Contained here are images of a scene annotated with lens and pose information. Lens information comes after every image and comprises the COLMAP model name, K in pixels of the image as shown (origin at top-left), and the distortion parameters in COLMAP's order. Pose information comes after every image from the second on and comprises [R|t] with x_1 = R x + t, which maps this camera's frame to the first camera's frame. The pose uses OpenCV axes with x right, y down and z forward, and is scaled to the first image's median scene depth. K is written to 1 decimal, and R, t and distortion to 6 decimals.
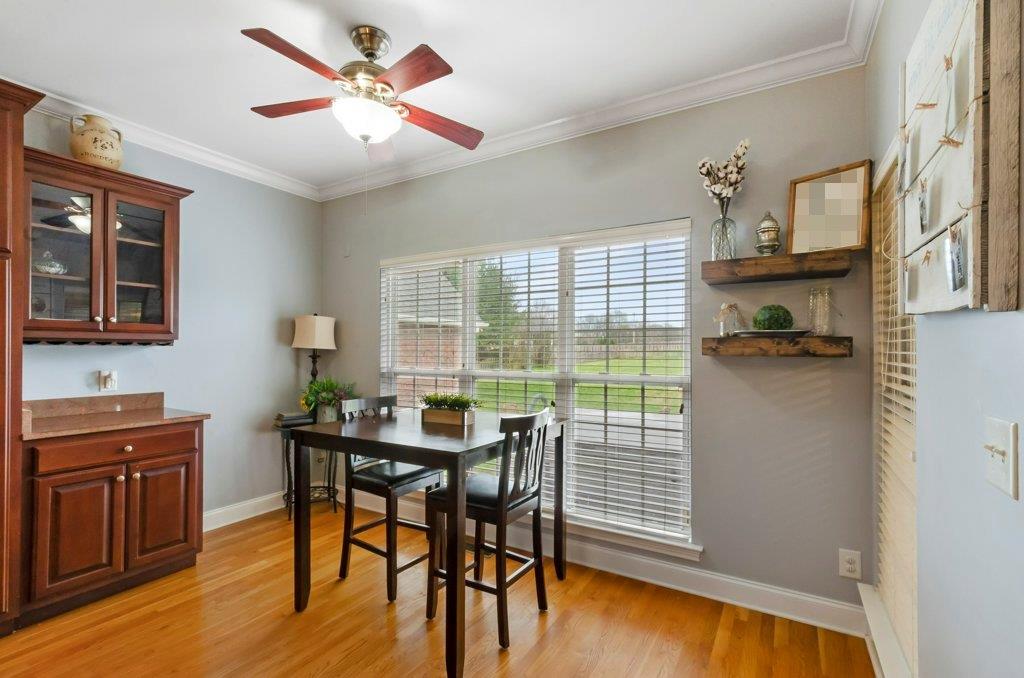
lens RADIAL K [[463.4, 0, 512.0], [0, 463.4, 339.0], [0, 0, 1]] dist [-0.000825, -0.000123]
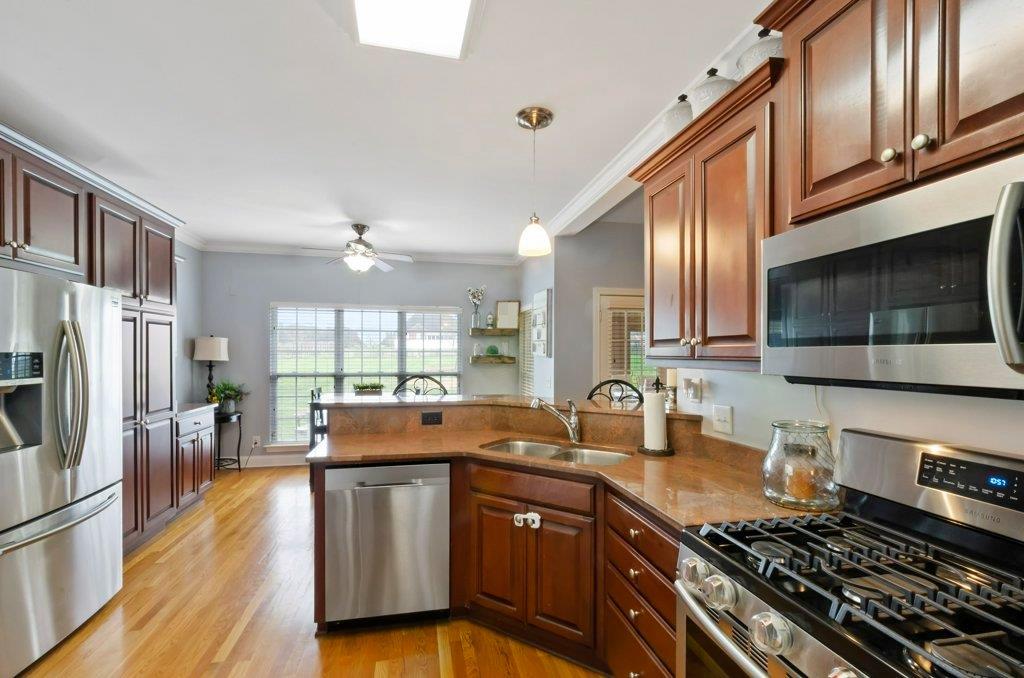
lens RADIAL K [[460.0, 0, 507.7], [0, 460.0, 352.9], [0, 0, 1]] dist [0.000530, -0.000059]
pose [[0.740750, 0.001188, 0.671780, -1.210246], [-0.016957, 0.999713, 0.016931, -0.072496], [-0.671567, -0.023933, 0.740557, -1.110646]]
